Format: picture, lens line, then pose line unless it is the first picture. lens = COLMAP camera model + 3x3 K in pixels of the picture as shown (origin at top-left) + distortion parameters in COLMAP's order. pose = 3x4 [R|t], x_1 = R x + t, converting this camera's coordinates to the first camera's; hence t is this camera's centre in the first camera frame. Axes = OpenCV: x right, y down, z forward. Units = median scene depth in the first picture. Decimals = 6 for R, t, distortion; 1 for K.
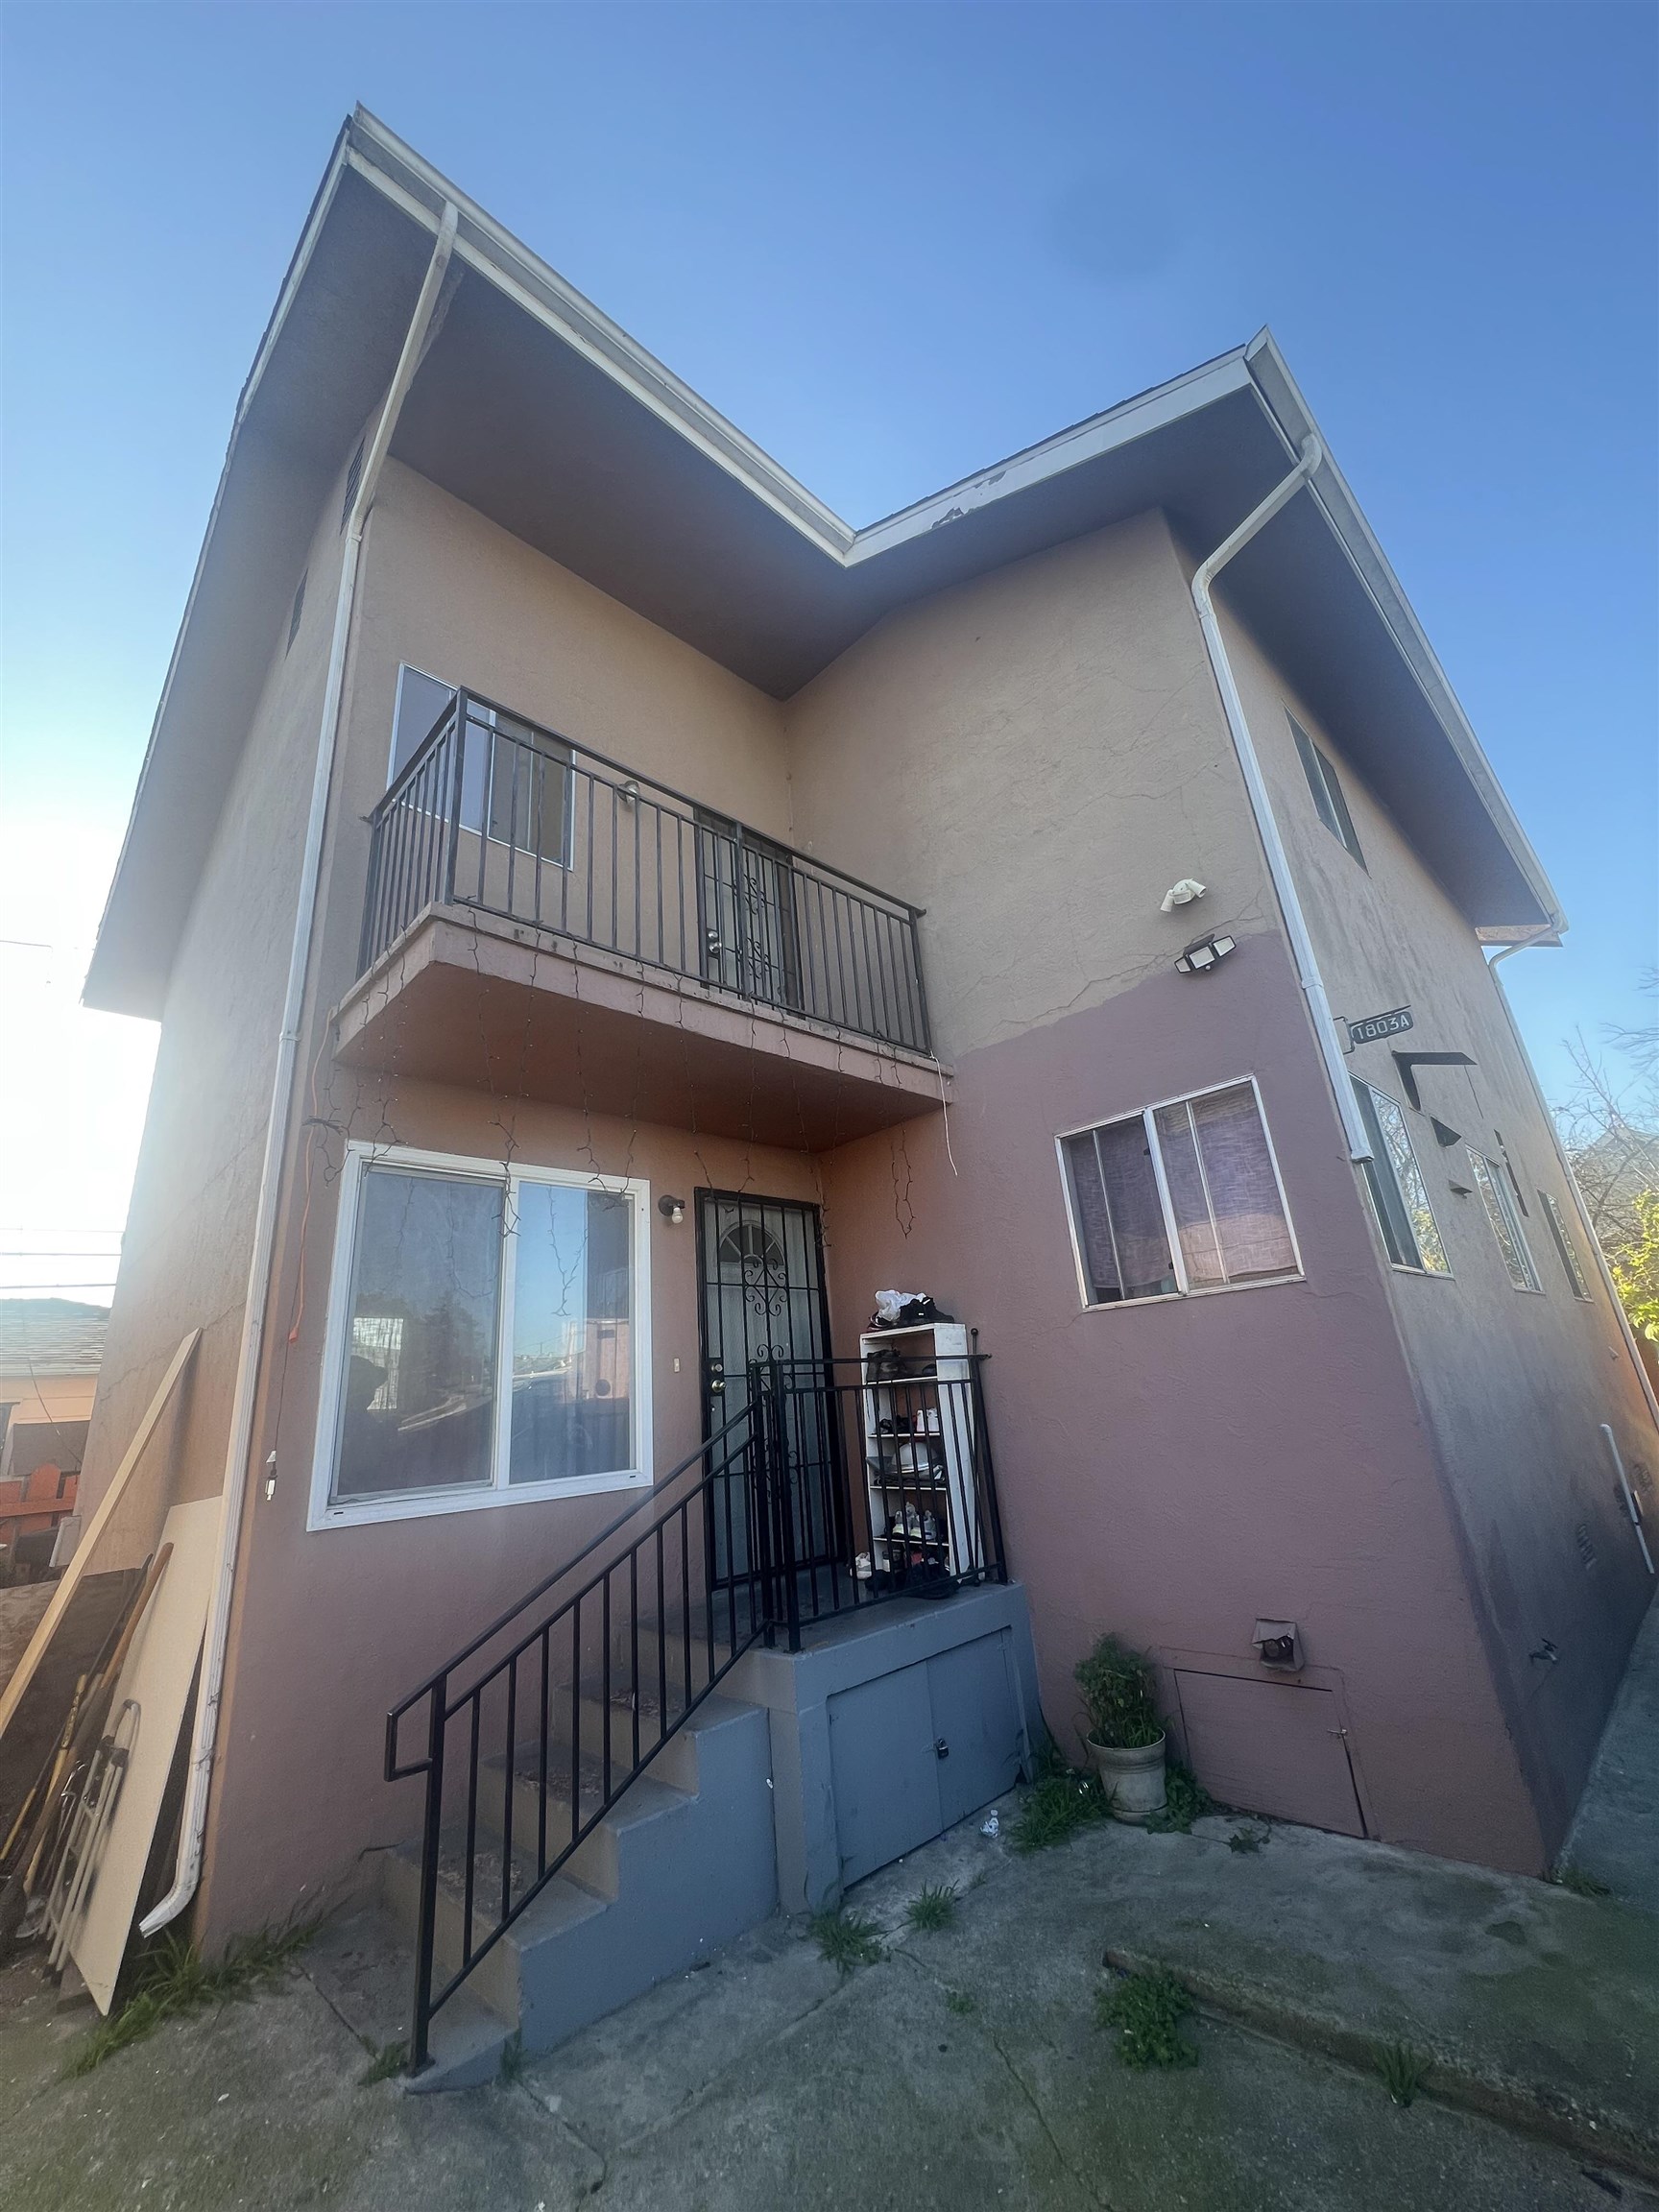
lens RADIAL K [[885.0, 0, 830.4], [0, 885.0, 1104.8], [0, 0, 1]] dist [-0.001901, 0.000735]
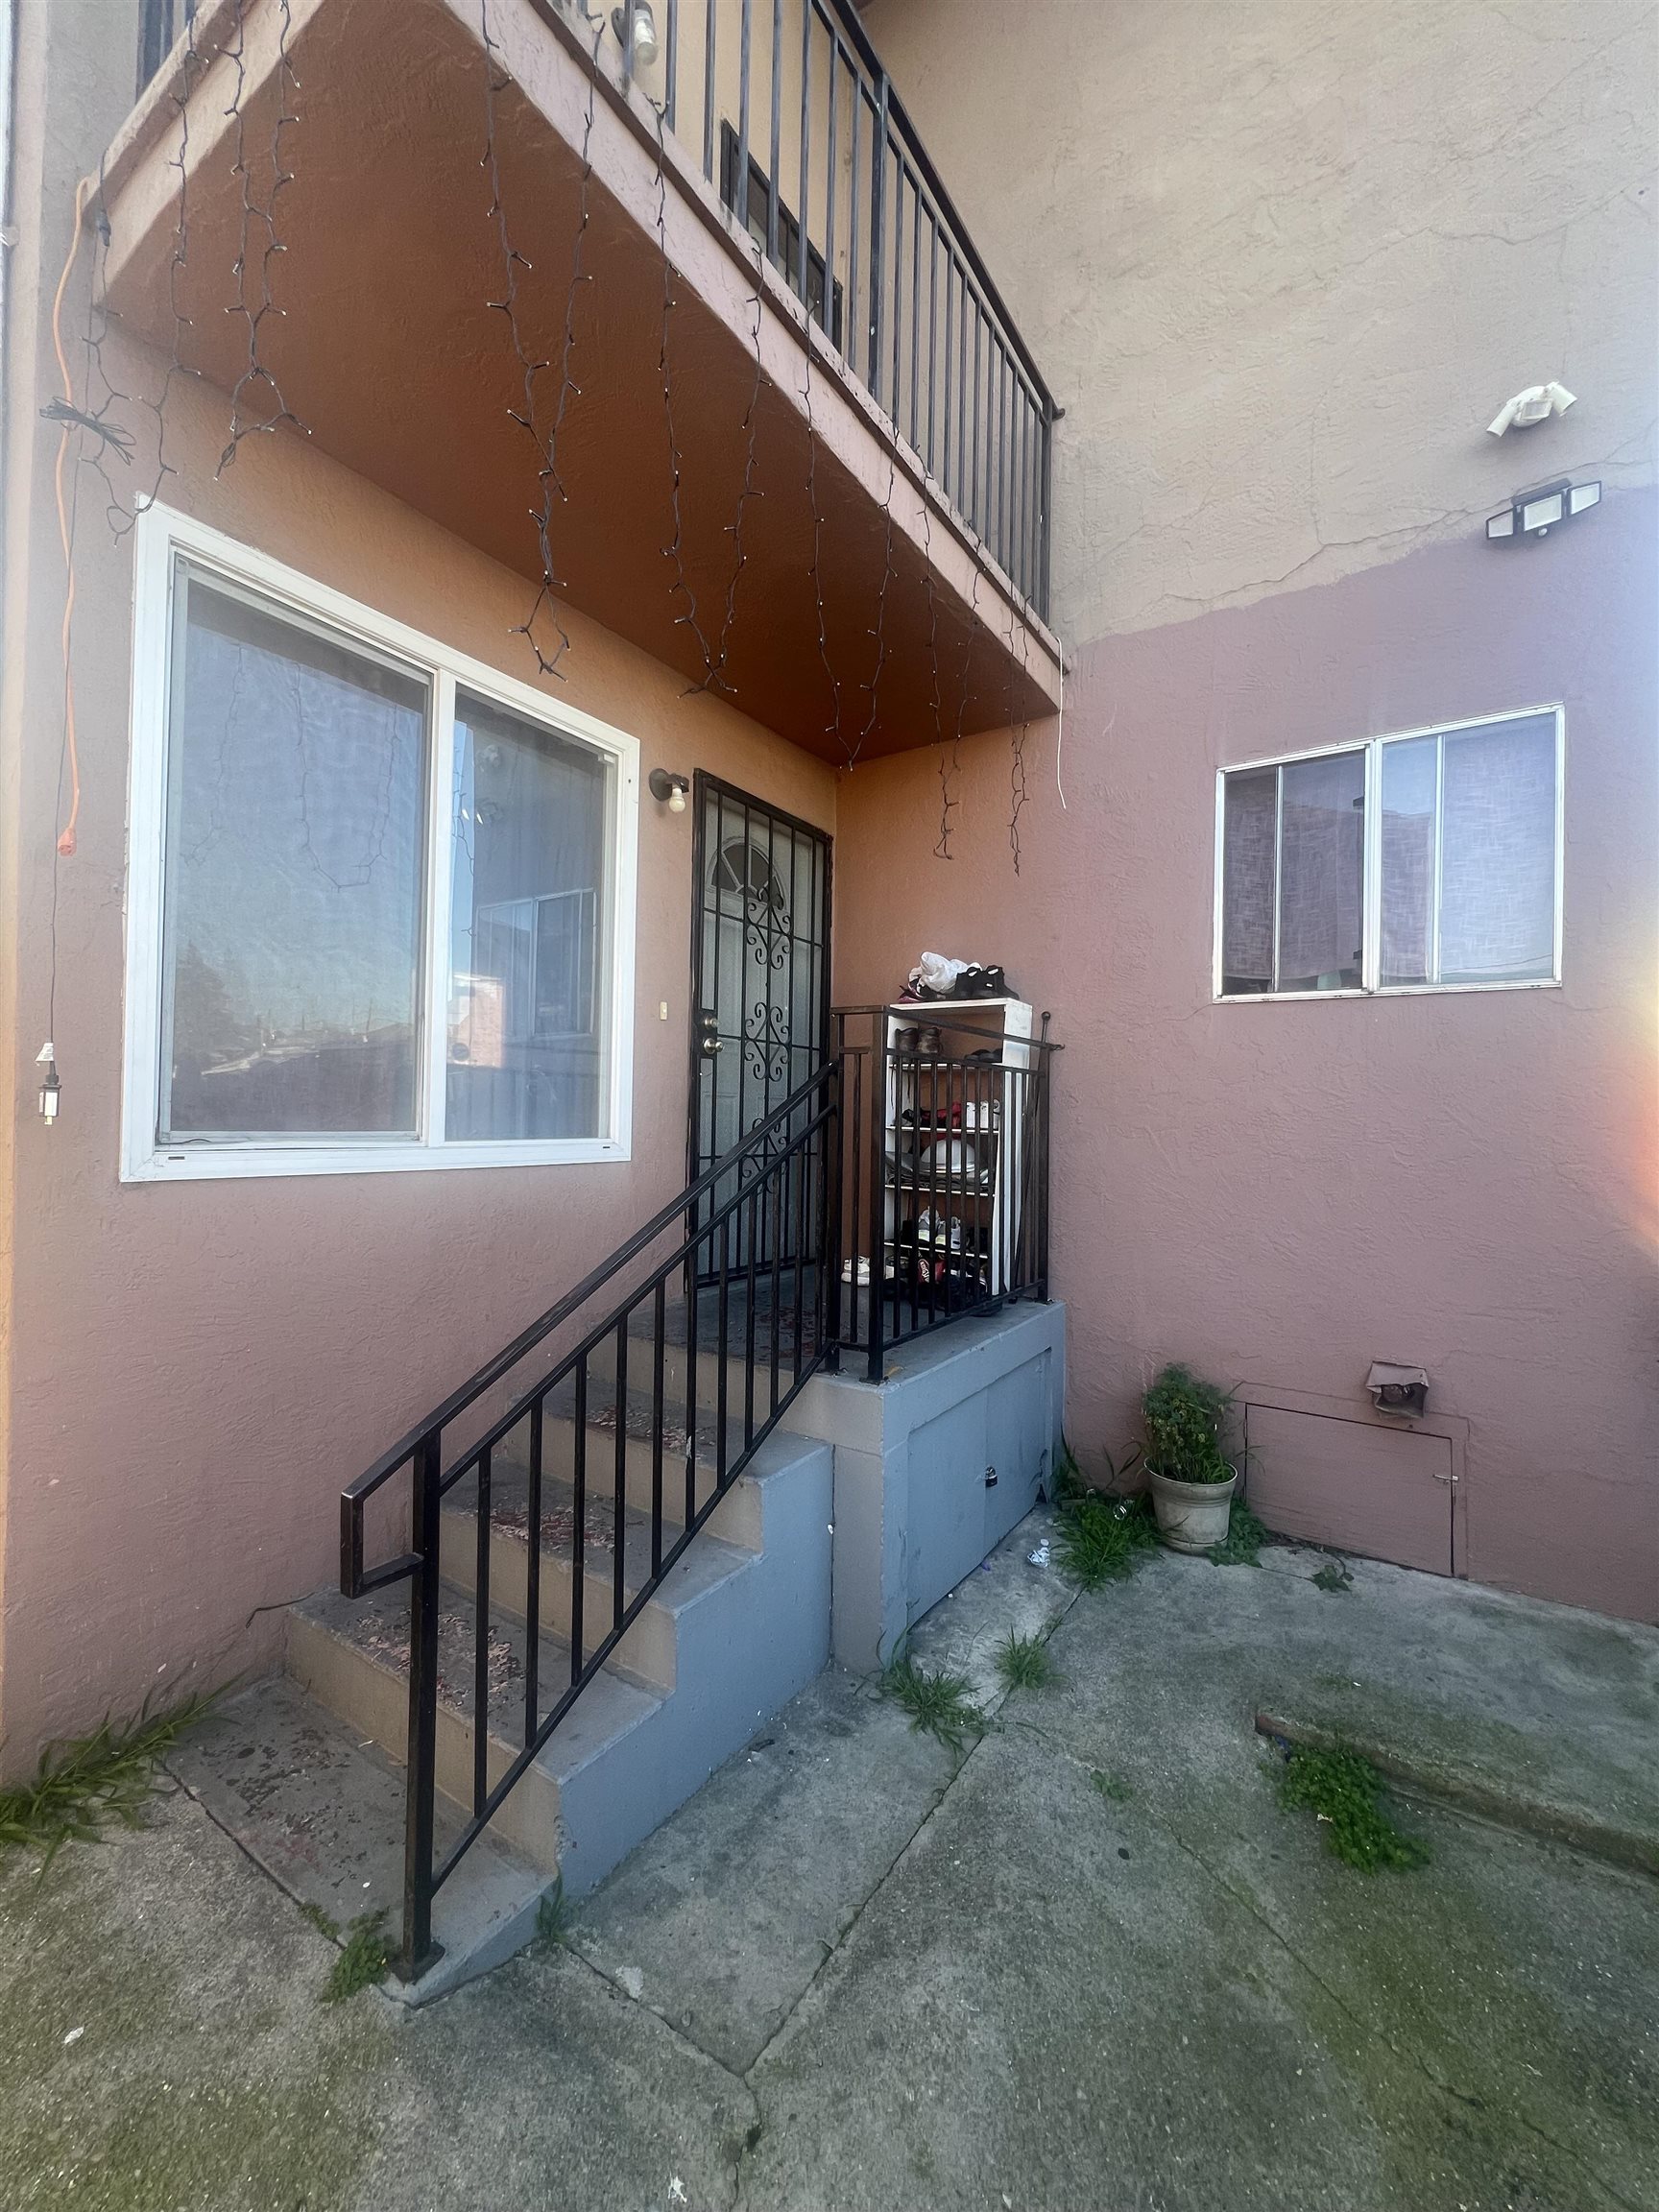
lens RADIAL K [[885.0, 0, 827.9], [0, 885.0, 1104.6], [0, 0, 1]] dist [-0.001901, 0.000735]
pose [[0.972489, 0.098777, 0.210970, -0.264073], [-0.159080, 0.943191, 0.291691, 0.188092], [-0.170173, -0.317227, 0.932957, 0.386906]]
